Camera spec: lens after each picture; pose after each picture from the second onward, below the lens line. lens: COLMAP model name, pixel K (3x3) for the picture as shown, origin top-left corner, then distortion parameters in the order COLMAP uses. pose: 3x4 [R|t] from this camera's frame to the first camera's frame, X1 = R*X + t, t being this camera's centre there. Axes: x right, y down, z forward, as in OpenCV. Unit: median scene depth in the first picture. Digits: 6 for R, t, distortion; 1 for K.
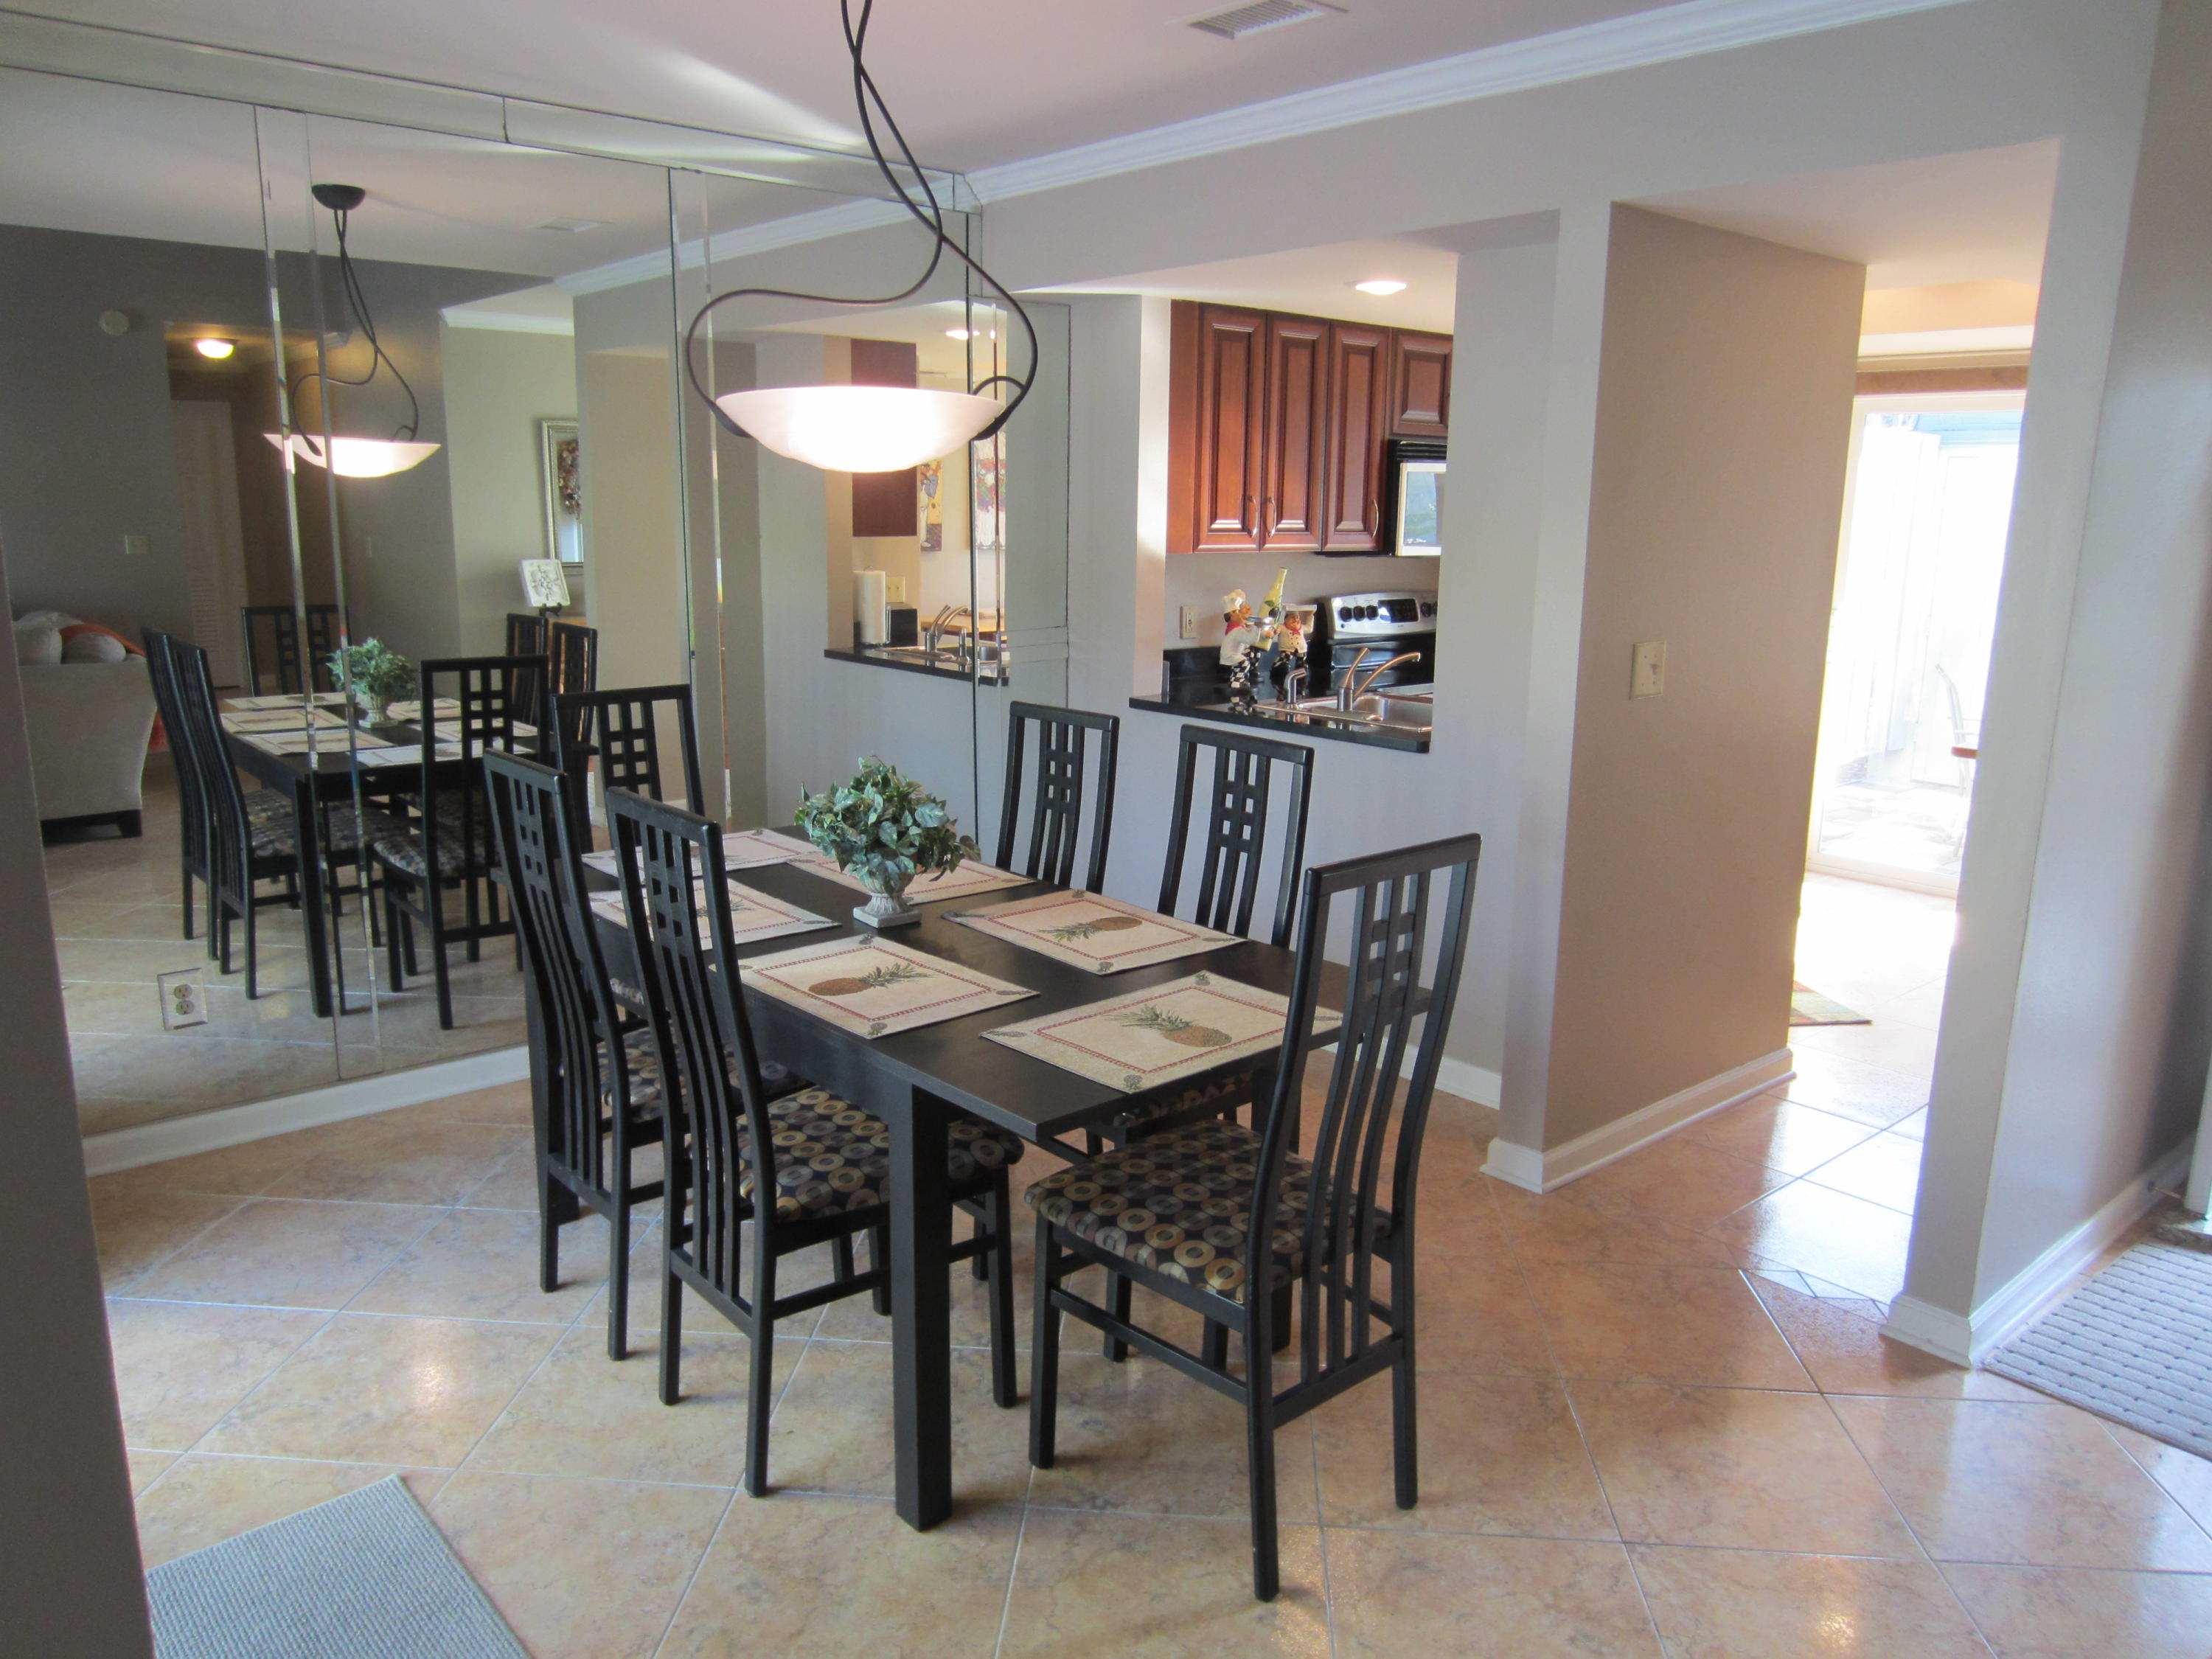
lens RADIAL K [[1596.6, 0, 1107.5], [0, 1596.6, 834.1], [0, 0, 1]] dist [-0.025656, 0.017171]
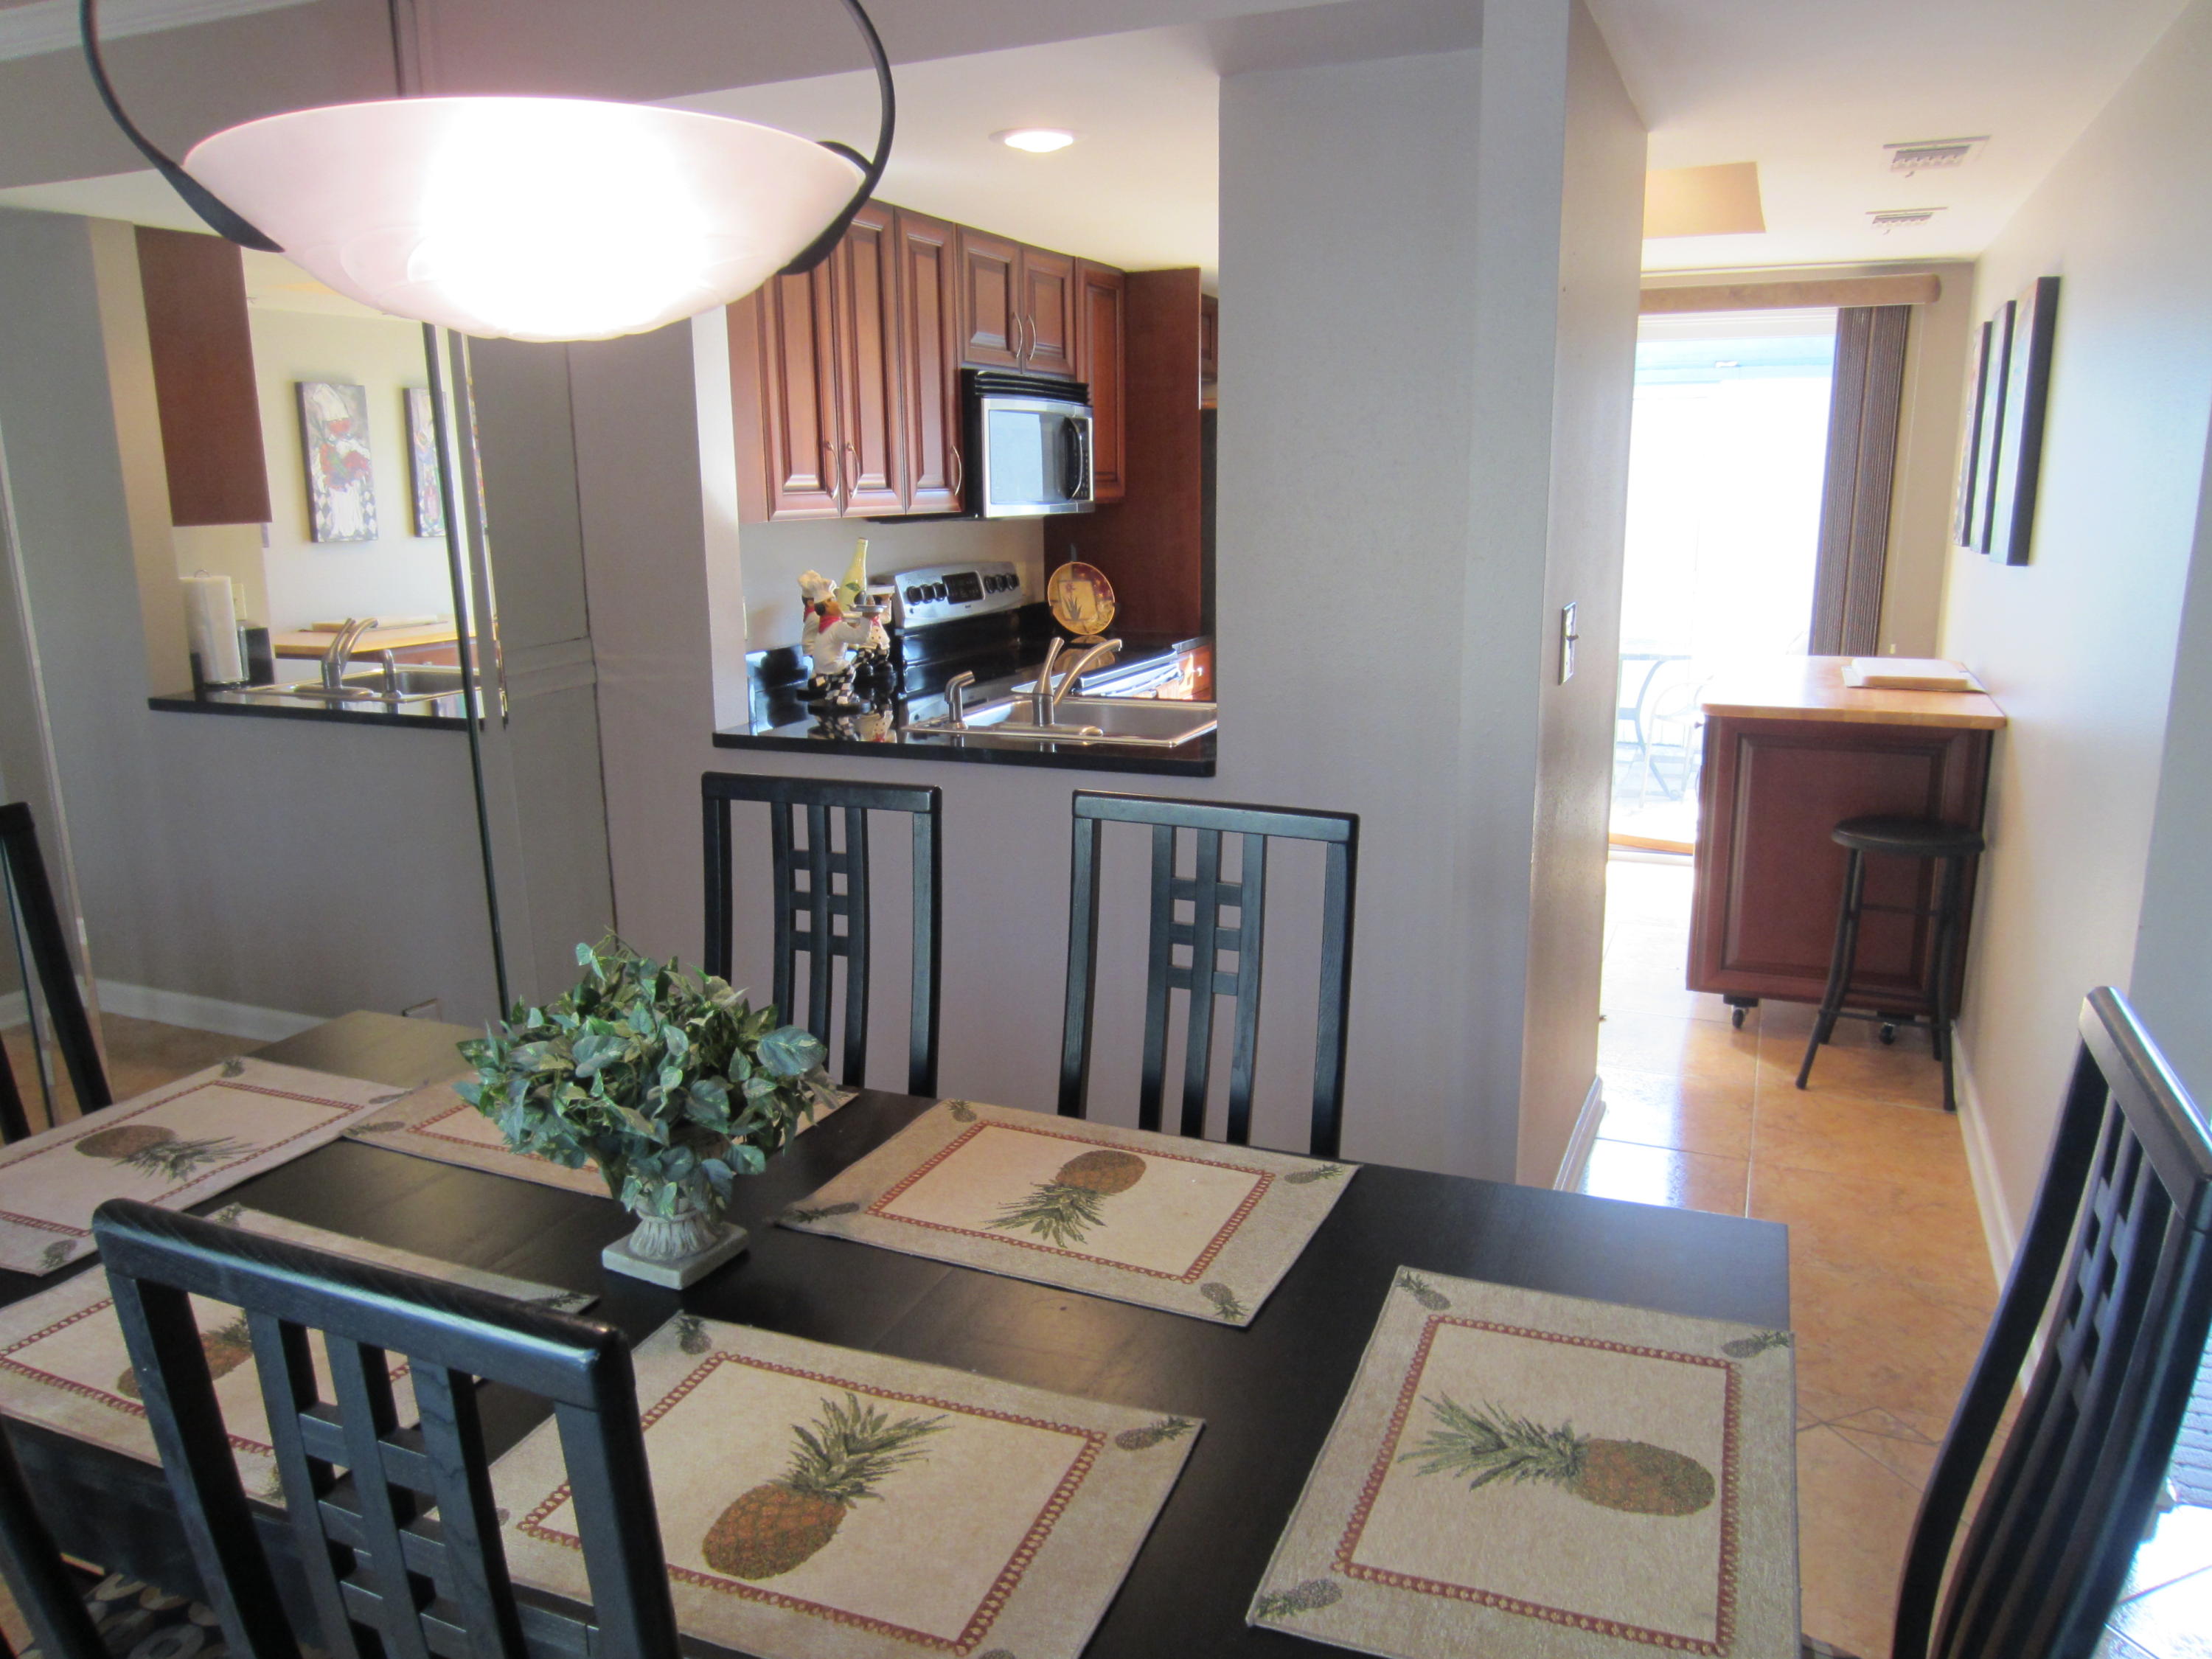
lens RADIAL K [[1596.6, 0, 1098.5], [0, 1596.6, 829.0], [0, 0, 1]] dist [-0.025656, 0.017171]
pose [[0.903583, -0.120971, 0.410979, -0.120605], [0.117084, 0.992515, 0.034724, -0.046878], [-0.412103, 0.016743, 0.910983, 0.288272]]
